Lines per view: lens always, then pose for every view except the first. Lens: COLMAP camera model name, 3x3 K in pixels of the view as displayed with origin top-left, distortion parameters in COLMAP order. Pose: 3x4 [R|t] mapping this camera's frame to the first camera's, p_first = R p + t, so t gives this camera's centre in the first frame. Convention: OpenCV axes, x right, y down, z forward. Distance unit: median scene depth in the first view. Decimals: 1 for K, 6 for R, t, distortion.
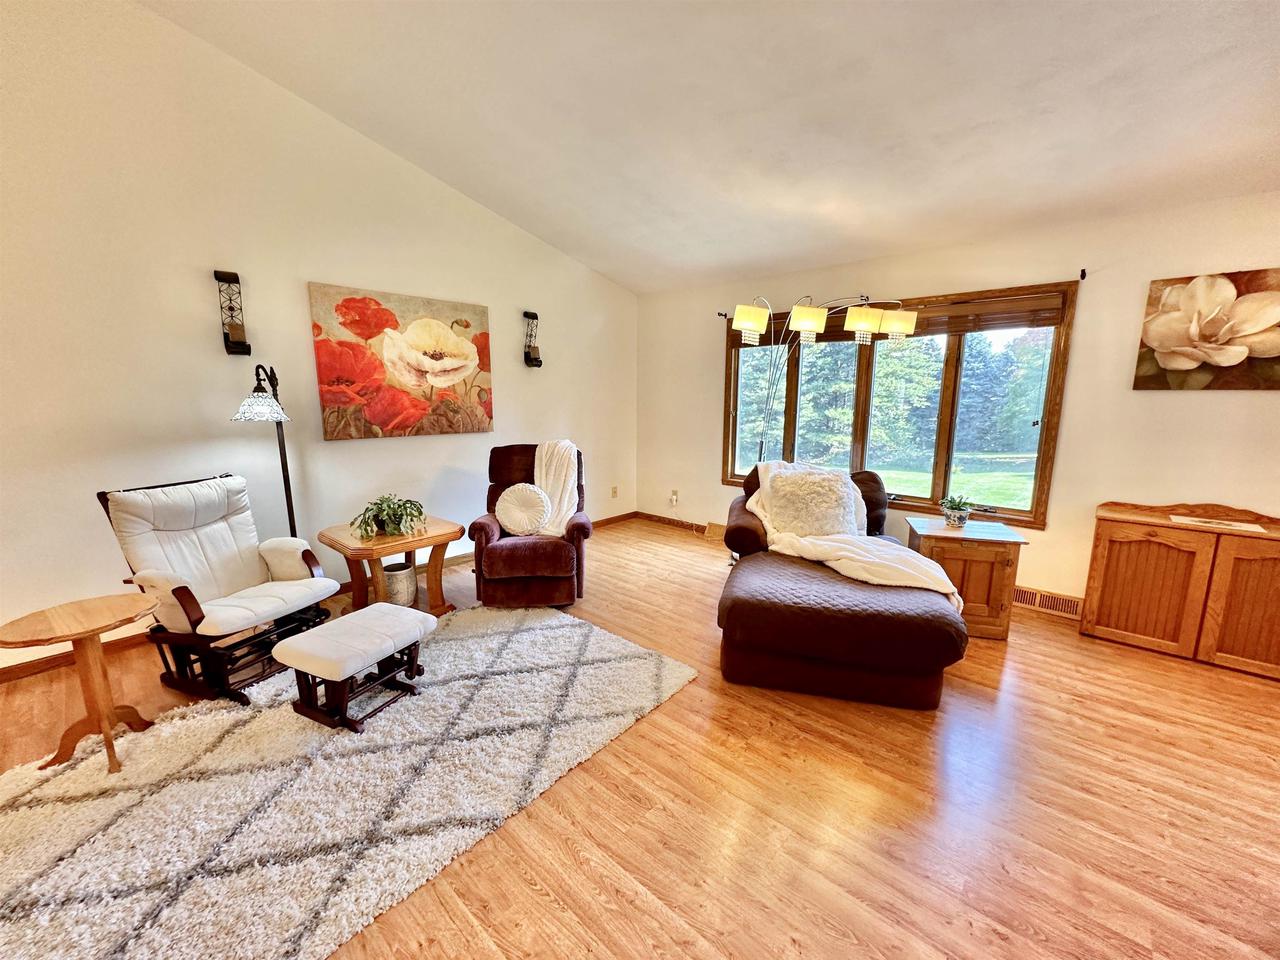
lens RADIAL K [[513.1, 0, 640.9], [0, 513.1, 473.7], [0, 0, 1]] dist [0.001964, -0.000154]
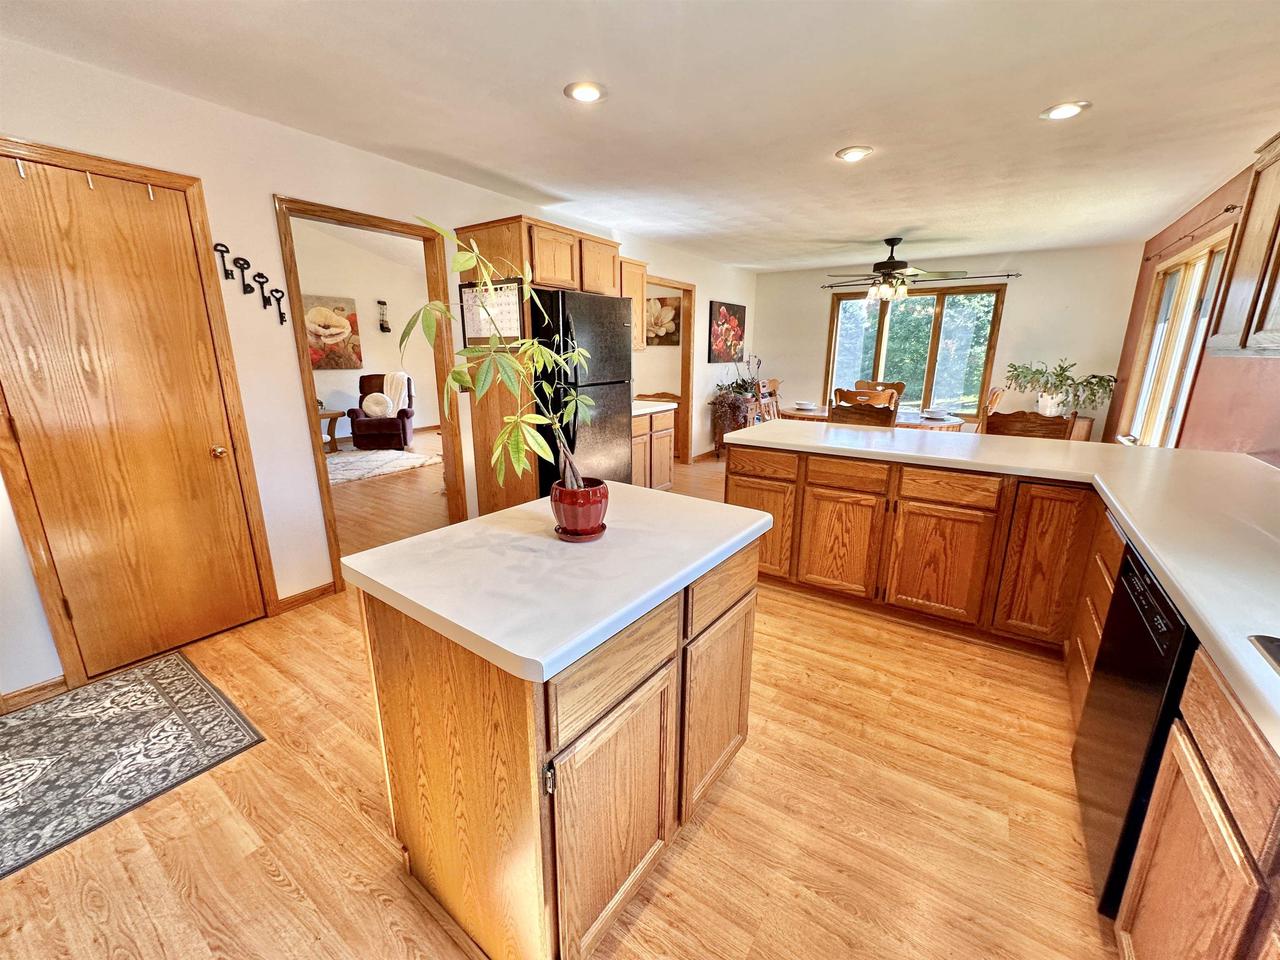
lens RADIAL K [[513.1, 0, 643.3], [0, 513.1, 479.7], [0, 0, 1]] dist [0.001964, -0.000154]
pose [[0.990361, -0.033233, 0.134464, 0.490662], [0.021277, 0.995769, 0.089394, 0.188588], [-0.136866, -0.085672, 0.986878, -1.083882]]
